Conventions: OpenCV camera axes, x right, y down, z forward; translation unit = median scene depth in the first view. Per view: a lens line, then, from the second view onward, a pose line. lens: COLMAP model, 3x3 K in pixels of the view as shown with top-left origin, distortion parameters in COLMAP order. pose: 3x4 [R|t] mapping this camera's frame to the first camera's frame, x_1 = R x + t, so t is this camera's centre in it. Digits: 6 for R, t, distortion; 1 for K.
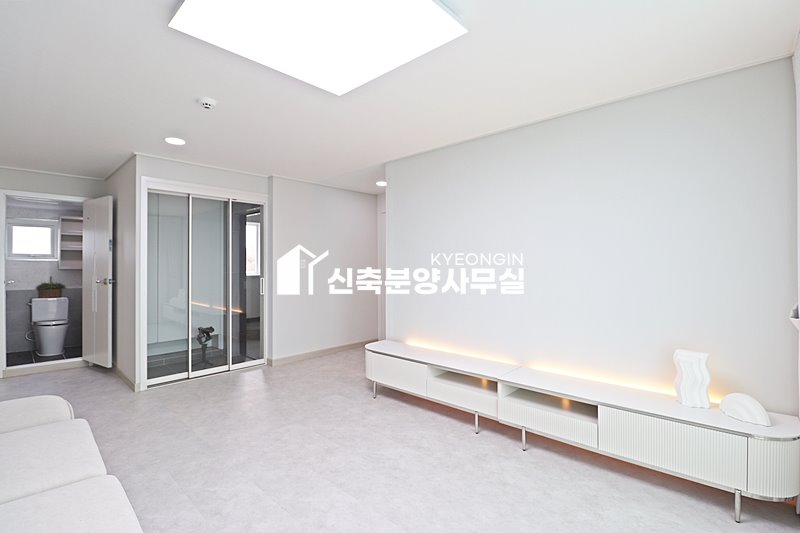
lens RADIAL K [[367.6, 0, 404.4], [0, 367.6, 259.7], [0, 0, 1]] dist [-0.000470, -0.013679]
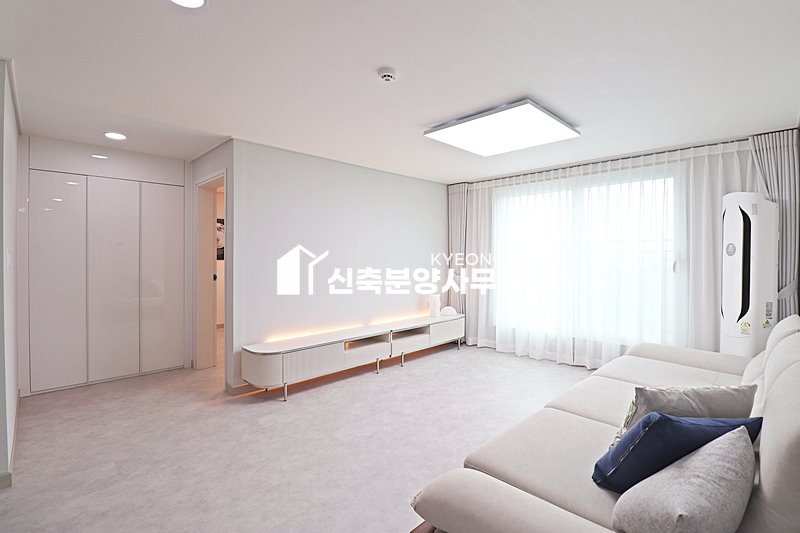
lens RADIAL K [[374.3, 0, 400.1], [0, 374.3, 255.5], [0, 0, 1]] dist [0.001003, -0.014193]
pose [[0.051627, 0.001338, 0.998666, -0.996075], [-0.016465, 0.999864, -0.000488, -0.001302], [-0.998531, -0.016418, 0.051642, 0.642791]]
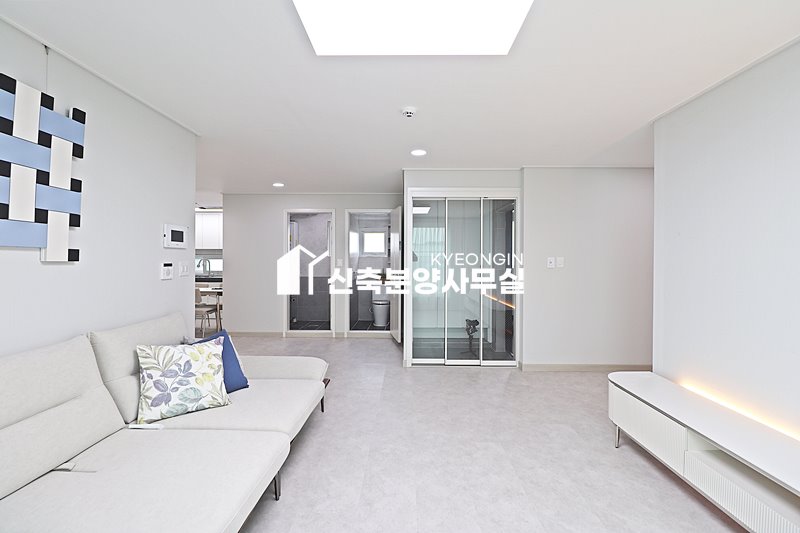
lens RADIAL K [[367.6, 0, 404.4], [0, 367.6, 259.7], [0, 0, 1]] dist [-0.000470, -0.013679]
pose [[0.669223, 0.008058, -0.743018, 0.169892], [0.004291, 0.999883, 0.014708, -0.011271], [0.743049, -0.013031, 0.669110, 0.194031]]
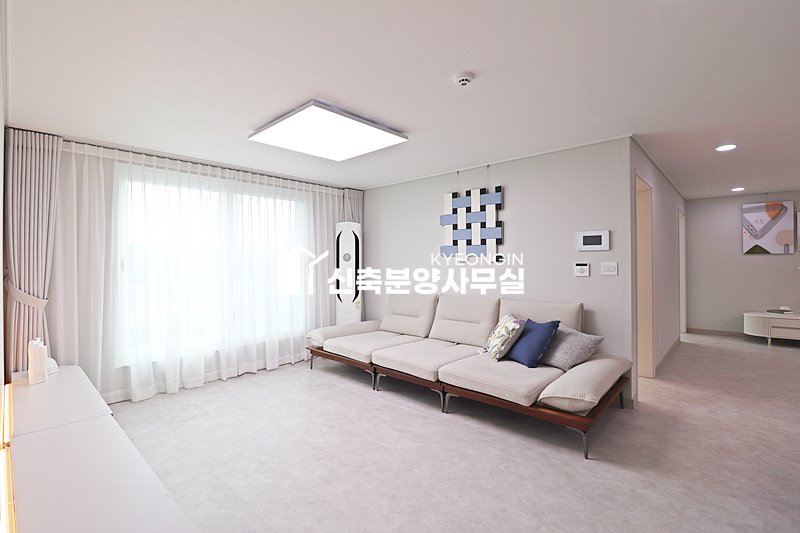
lens RADIAL K [[367.6, 0, 404.4], [0, 367.6, 259.7], [0, 0, 1]] dist [-0.000470, -0.013679]
pose [[-0.999933, 0.009772, -0.006267, -0.271377], [0.009884, 0.999788, -0.018061, 0.007955], [0.006089, -0.018122, -0.999817, 1.300951]]
